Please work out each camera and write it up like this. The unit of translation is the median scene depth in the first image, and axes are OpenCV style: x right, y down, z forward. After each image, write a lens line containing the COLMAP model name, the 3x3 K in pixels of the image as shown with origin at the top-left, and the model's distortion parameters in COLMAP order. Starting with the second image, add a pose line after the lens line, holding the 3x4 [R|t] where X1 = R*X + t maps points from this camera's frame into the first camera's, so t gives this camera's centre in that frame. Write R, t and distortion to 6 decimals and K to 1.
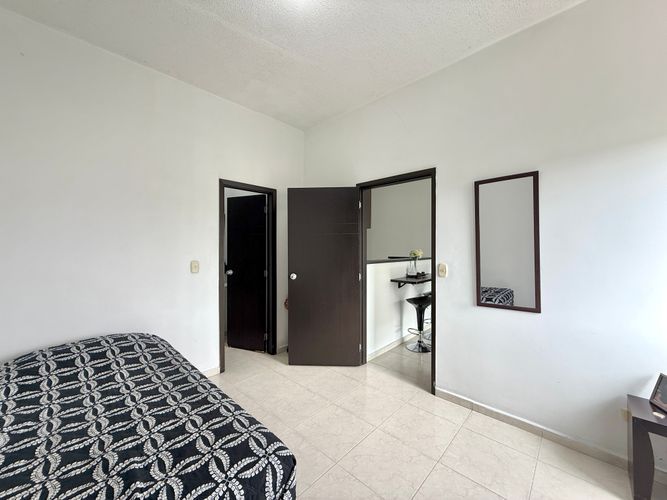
lens RADIAL K [[268.4, 0, 330.1], [0, 268.4, 248.5], [0, 0, 1]] dist [0.028795, -0.000002]
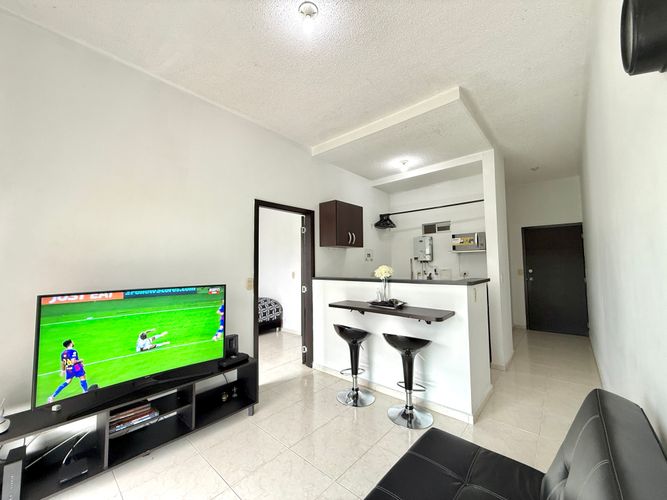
lens RADIAL K [[265.2, 0, 331.9], [0, 265.2, 250.4], [0, 0, 1]] dist [0.000227, 0.000139]
pose [[0.042760, -0.054921, -0.997575, 1.050900], [0.022659, 0.998284, -0.053989, -0.005963], [0.998828, -0.020295, 0.043931, 0.867993]]
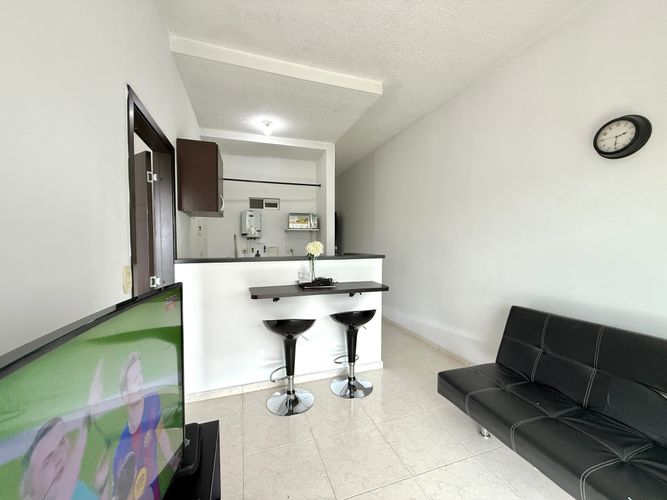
lens RADIAL K [[268.4, 0, 330.1], [0, 268.4, 248.5], [0, 0, 1]] dist [0.028795, -0.000002]
pose [[0.886715, 0.012548, -0.462146, 0.663415], [0.004263, 0.999367, 0.035313, -0.005588], [0.462296, -0.033283, 0.886101, 0.468432]]
